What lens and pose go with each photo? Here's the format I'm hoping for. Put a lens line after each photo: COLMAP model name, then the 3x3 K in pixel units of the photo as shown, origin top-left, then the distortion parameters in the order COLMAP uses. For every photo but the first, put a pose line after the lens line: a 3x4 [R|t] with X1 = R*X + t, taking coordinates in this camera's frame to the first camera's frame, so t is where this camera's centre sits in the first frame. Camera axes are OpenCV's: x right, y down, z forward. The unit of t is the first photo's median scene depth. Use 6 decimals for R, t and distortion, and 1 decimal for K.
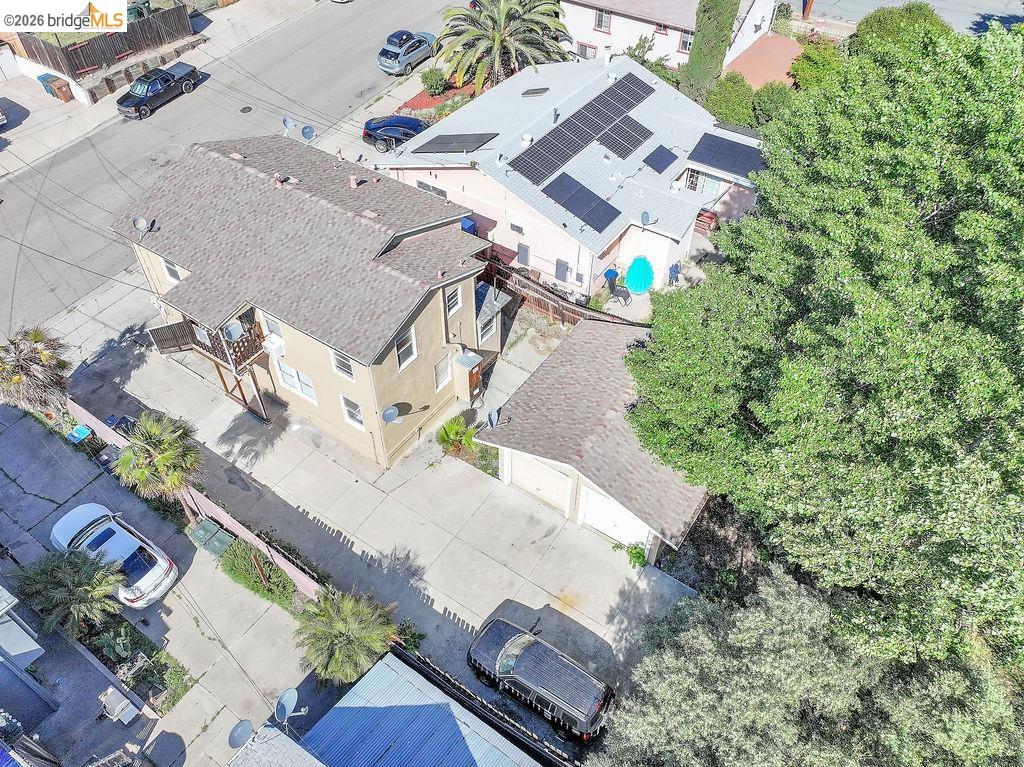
lens RADIAL K [[734.6, 0, 512.0], [0, 734.6, 383.5], [0, 0, 1]] dist [0.000722, 0.012861]
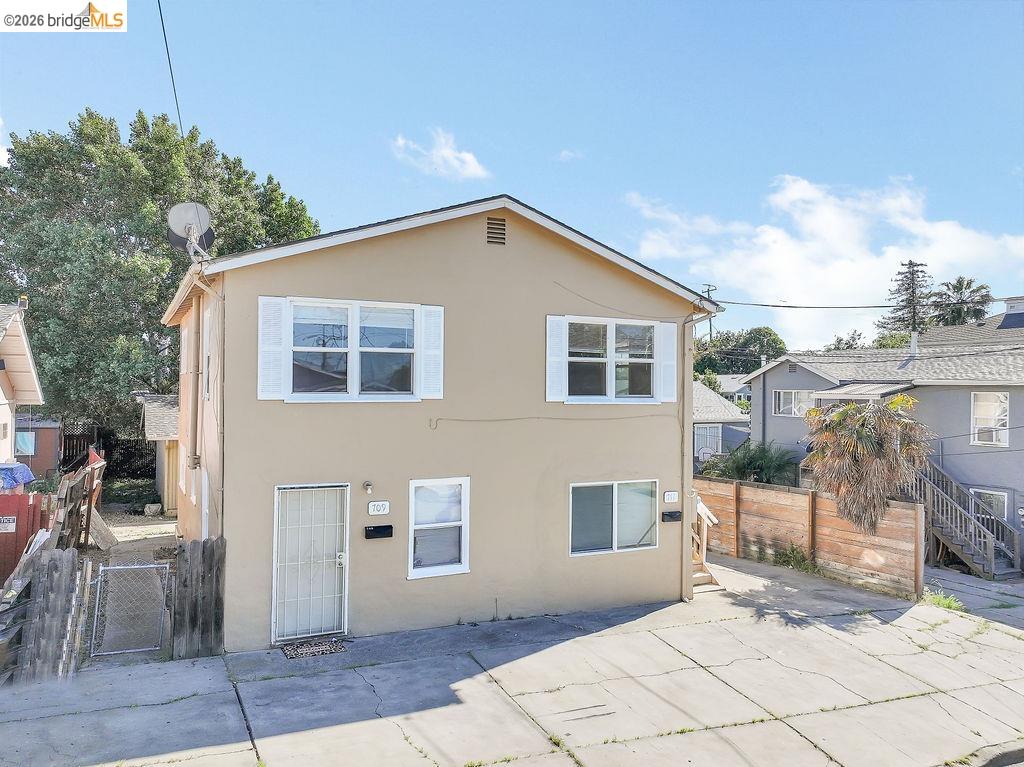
lens RADIAL K [[754.4, 0, 512.0], [0, 754.4, 383.5], [0, 0, 1]] dist [0.004997, 0.001817]
pose [[-0.878410, -0.017232, 0.477597, -0.549754], [0.329006, 0.703028, 0.630481, -0.442261], [-0.346629, 0.710953, -0.611878, 1.147624]]
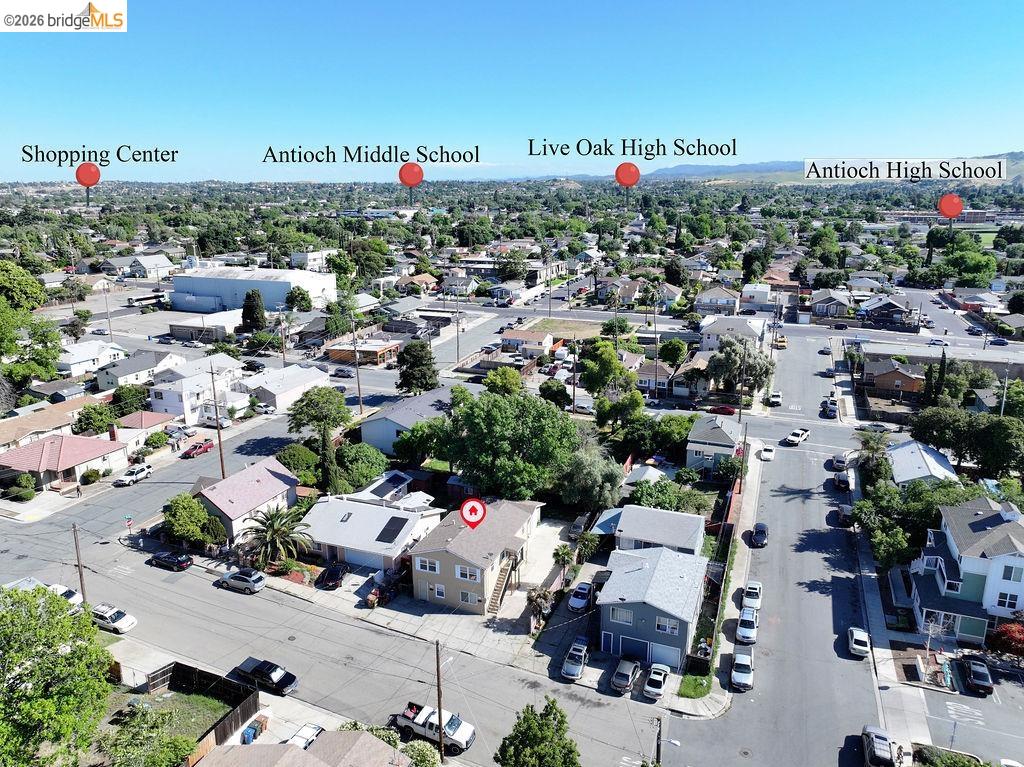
lens RADIAL K [[734.6, 0, 512.0], [0, 734.6, 383.5], [0, 0, 1]] dist [0.000722, 0.012861]
pose [[-0.226908, -0.267341, 0.936505, -2.330385], [0.702529, 0.621043, 0.347505, -1.204591], [-0.674512, 0.736773, 0.046895, 0.277203]]
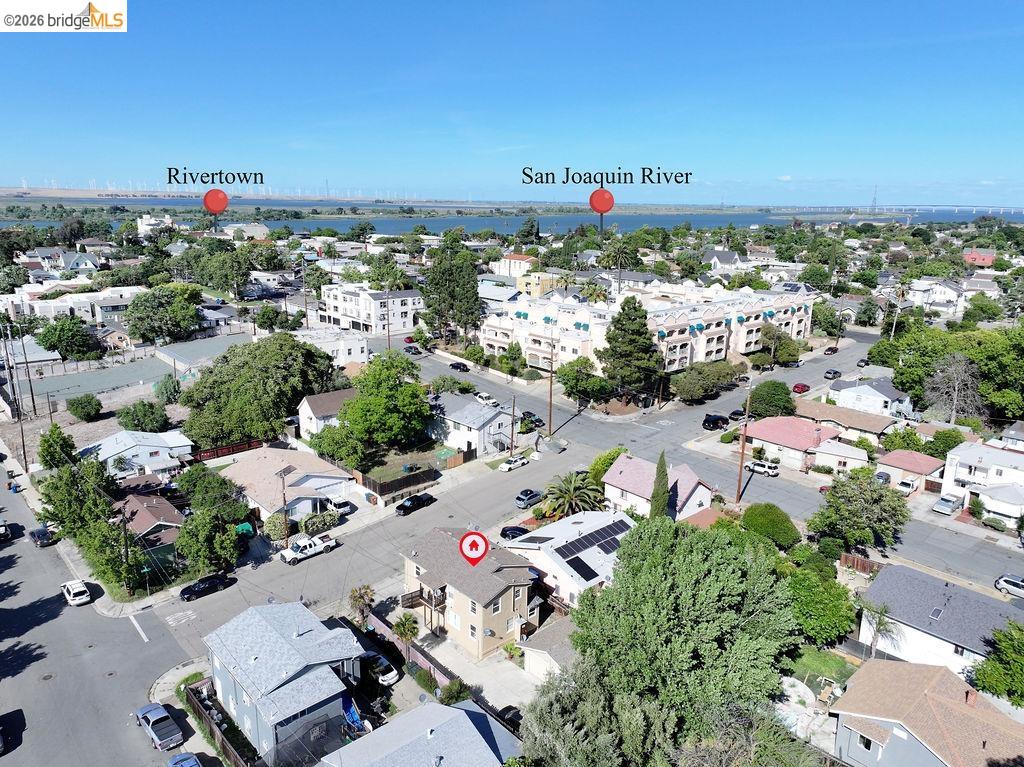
lens RADIAL K [[734.6, 0, 512.0], [0, 734.6, 383.5], [0, 0, 1]] dist [0.000722, 0.012861]
pose [[0.973165, 0.063312, -0.221228, 0.339594], [-0.170036, 0.845626, -0.505968, 0.458181], [0.155042, 0.530007, 0.833699, -1.251735]]
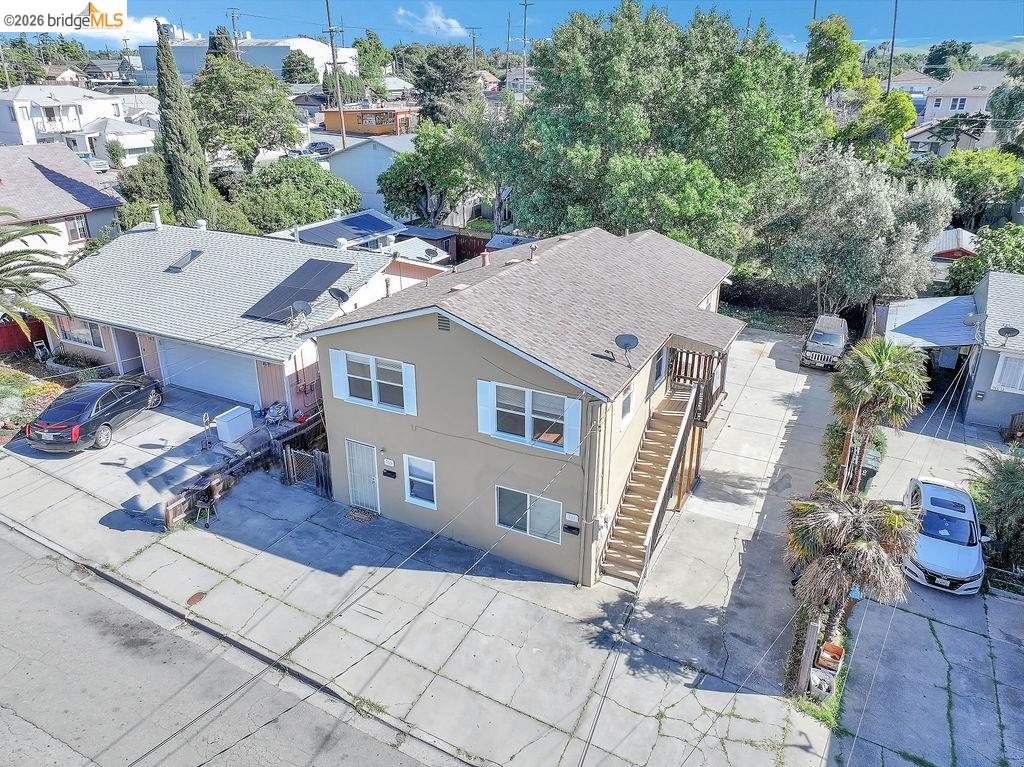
lens RADIAL K [[734.6, 0, 512.0], [0, 734.6, 383.5], [0, 0, 1]] dist [0.000722, 0.012861]
pose [[-0.134648, -0.398020, 0.907442, -0.870107], [0.708292, 0.601771, 0.369045, -0.402106], [-0.692959, 0.692425, 0.200887, 0.770655]]
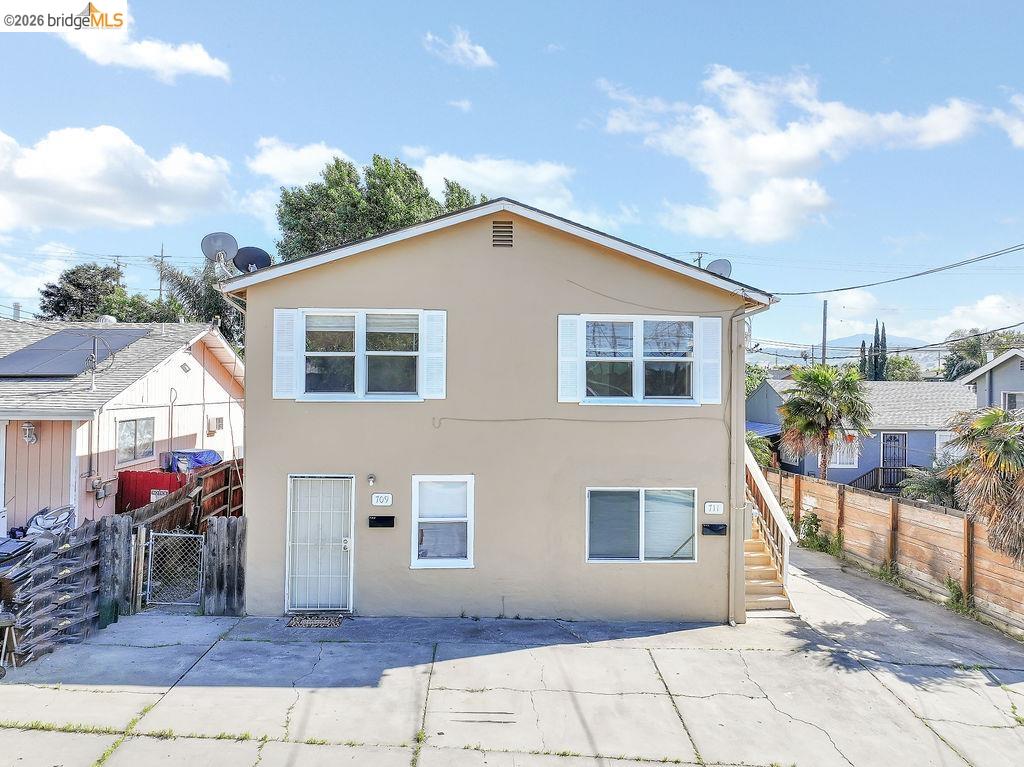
lens RADIAL K [[734.6, 0, 512.0], [0, 734.6, 383.5], [0, 0, 1]] dist [0.000722, 0.012861]
pose [[-0.619363, -0.011913, 0.785015, -0.652550], [0.552259, 0.704081, 0.446407, -0.374587], [-0.558032, 0.710020, -0.429503, 1.080261]]
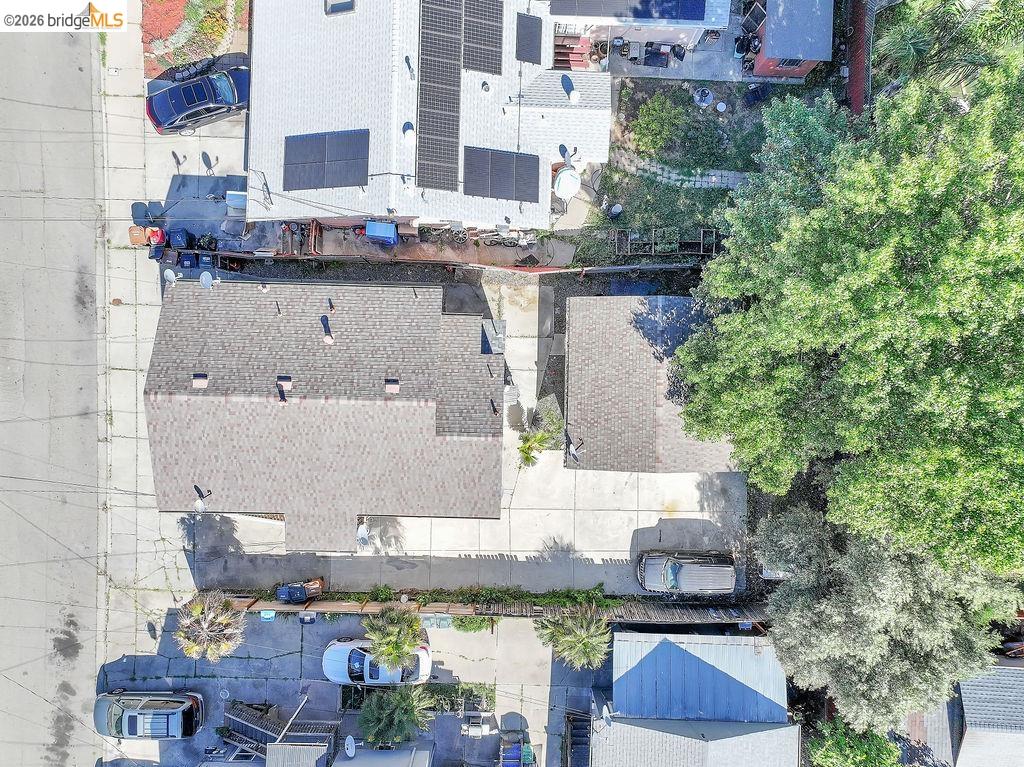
lens RADIAL K [[734.6, 0, 512.0], [0, 734.6, 383.5], [0, 0, 1]] dist [0.000722, 0.012861]
pose [[0.838439, -0.544768, 0.015739, -0.051884], [0.387769, 0.616600, 0.685157, -0.682542], [-0.382956, -0.568359, 0.728226, 0.145845]]
